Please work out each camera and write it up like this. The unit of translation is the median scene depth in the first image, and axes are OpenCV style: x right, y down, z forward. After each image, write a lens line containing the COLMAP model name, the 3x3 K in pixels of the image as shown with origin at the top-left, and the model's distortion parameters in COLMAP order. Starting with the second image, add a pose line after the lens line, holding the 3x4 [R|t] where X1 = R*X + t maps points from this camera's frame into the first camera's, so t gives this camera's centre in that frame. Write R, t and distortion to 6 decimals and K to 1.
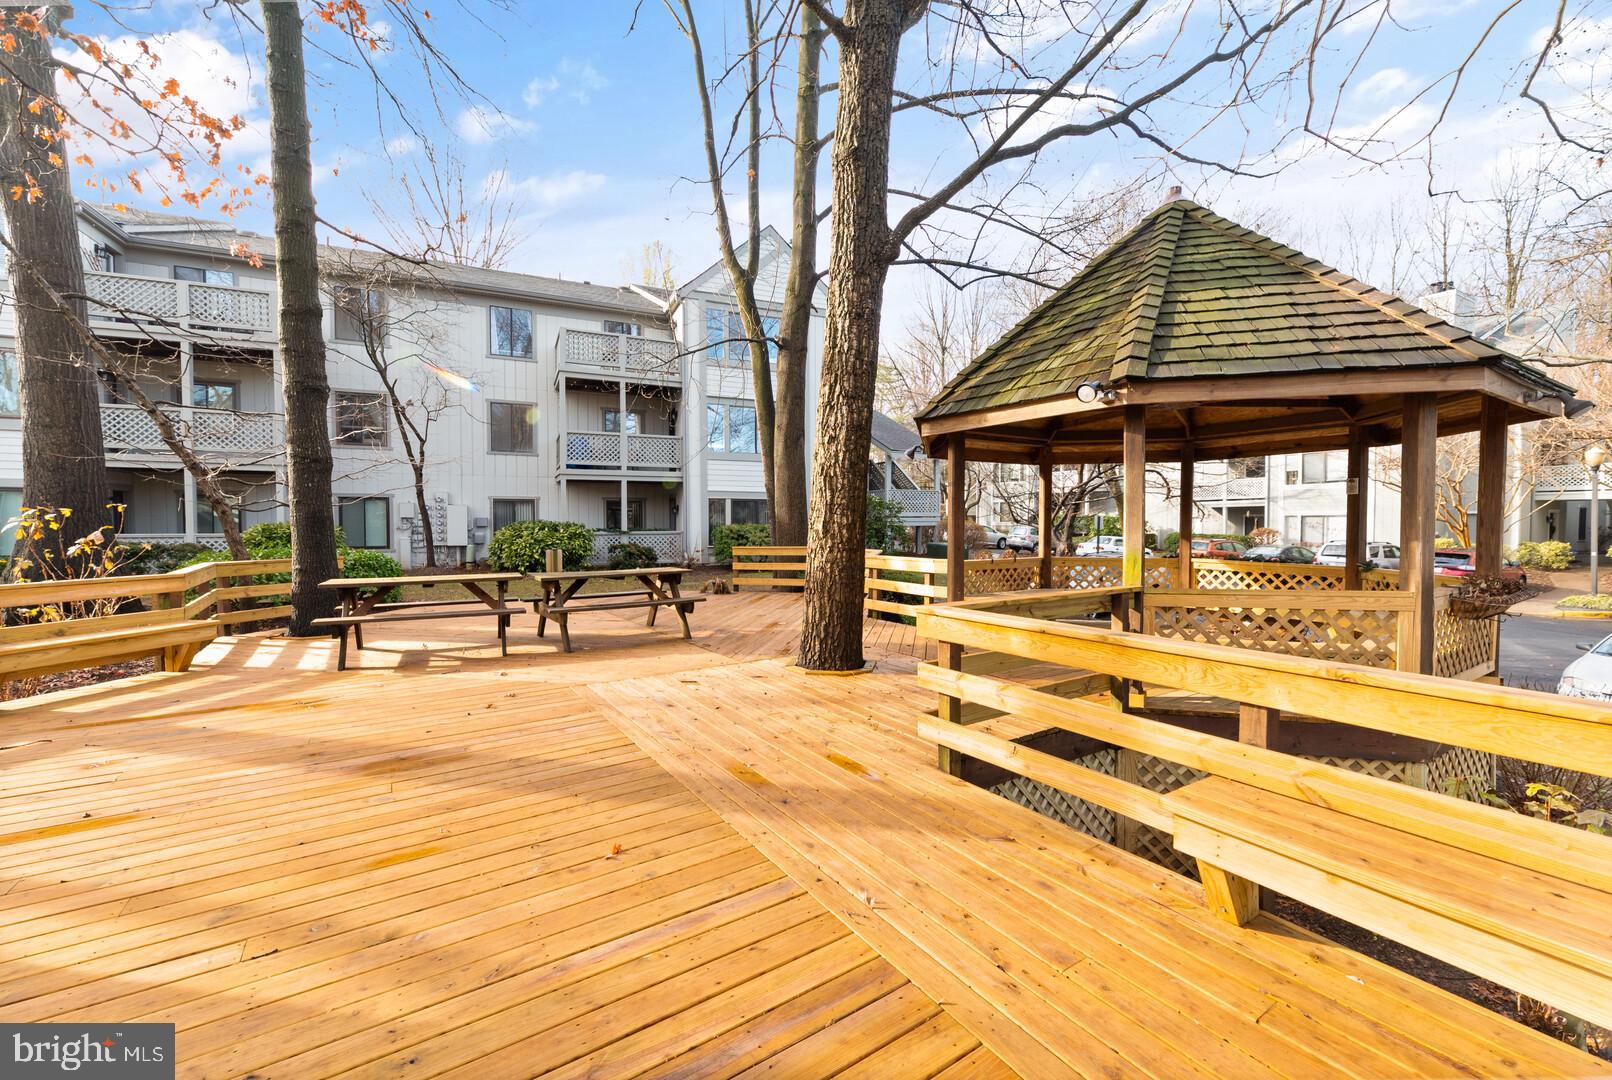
lens RADIAL K [[651.2, 0, 805.6], [0, 651.2, 544.1], [0, 0, 1]] dist [0.010789, -0.000170]
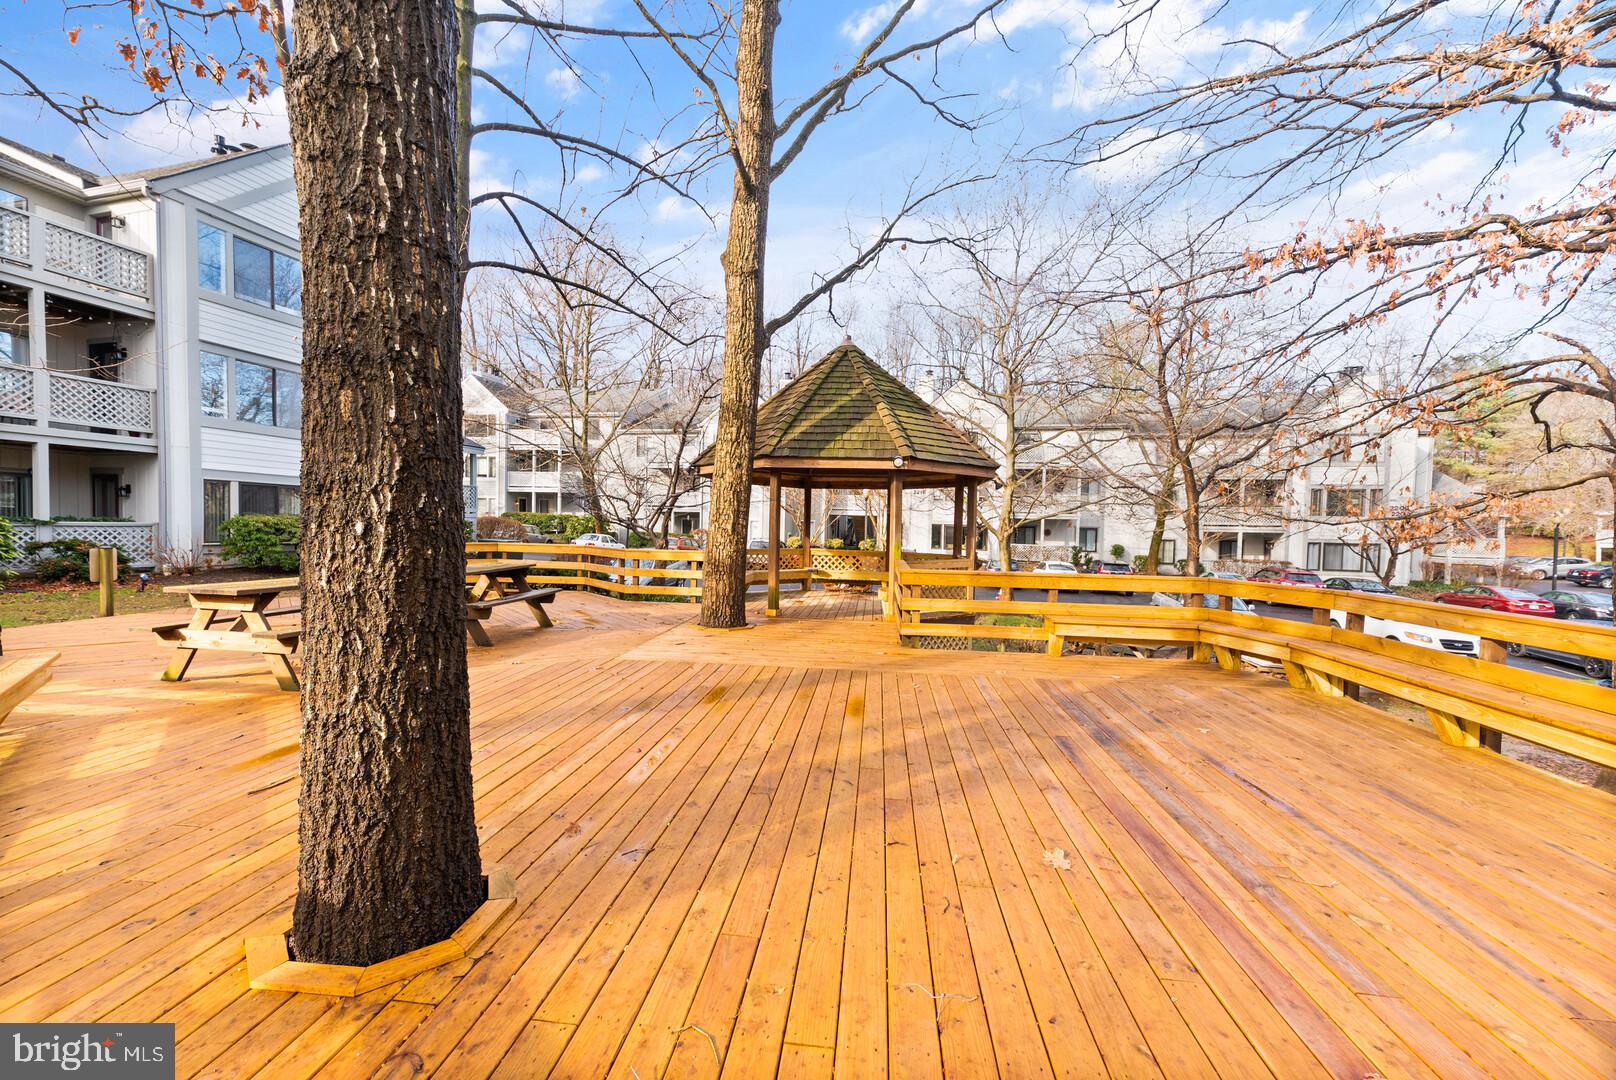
lens RADIAL K [[652.8, 0, 814.3], [0, 652.8, 536.9], [0, 0, 1]] dist [0.010789, -0.000170]
pose [[0.624454, 0.004578, 0.781048, -0.943706], [0.001961, 0.999970, -0.007429, 0.006574], [-0.781059, 0.006171, 0.624426, -0.023072]]
